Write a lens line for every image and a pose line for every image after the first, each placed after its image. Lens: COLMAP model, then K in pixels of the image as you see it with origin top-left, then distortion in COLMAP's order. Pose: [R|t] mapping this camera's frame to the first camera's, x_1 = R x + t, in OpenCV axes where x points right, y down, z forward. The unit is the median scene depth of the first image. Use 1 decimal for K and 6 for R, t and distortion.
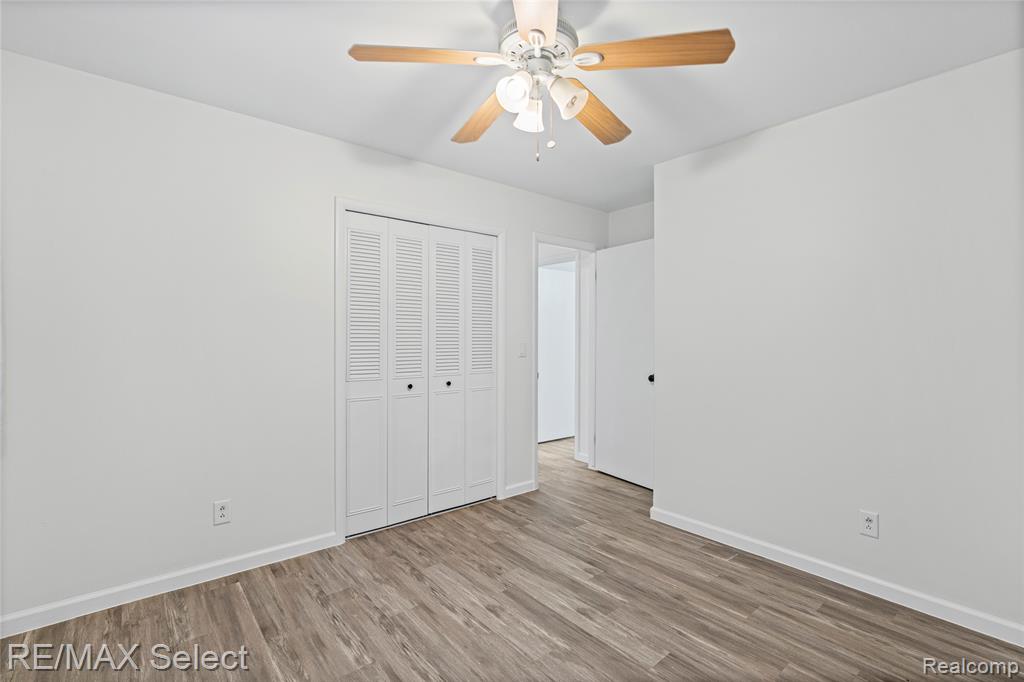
lens RADIAL K [[469.2, 0, 510.8], [0, 469.2, 336.9], [0, 0, 1]] dist [-0.003709, 0.000414]
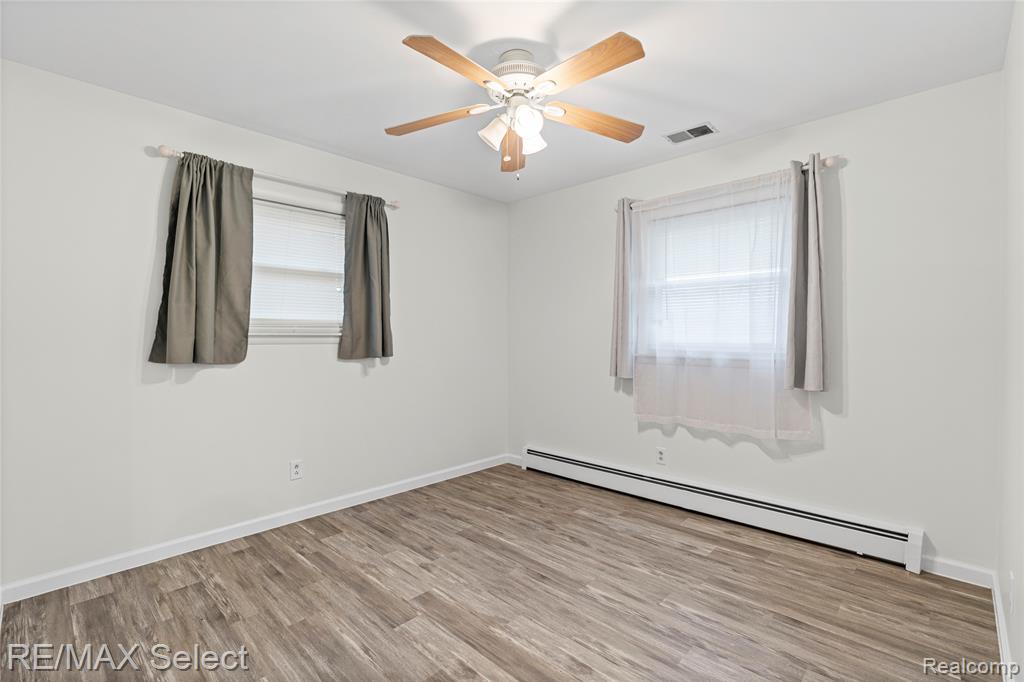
lens RADIAL K [[469.2, 0, 513.8], [0, 469.2, 337.4], [0, 0, 1]] dist [-0.003709, 0.000414]
pose [[-0.992619, -0.000700, -0.121273, 0.190127], [-0.002140, 0.999929, 0.011747, 0.014945], [0.121256, 0.011920, -0.992550, 1.933949]]
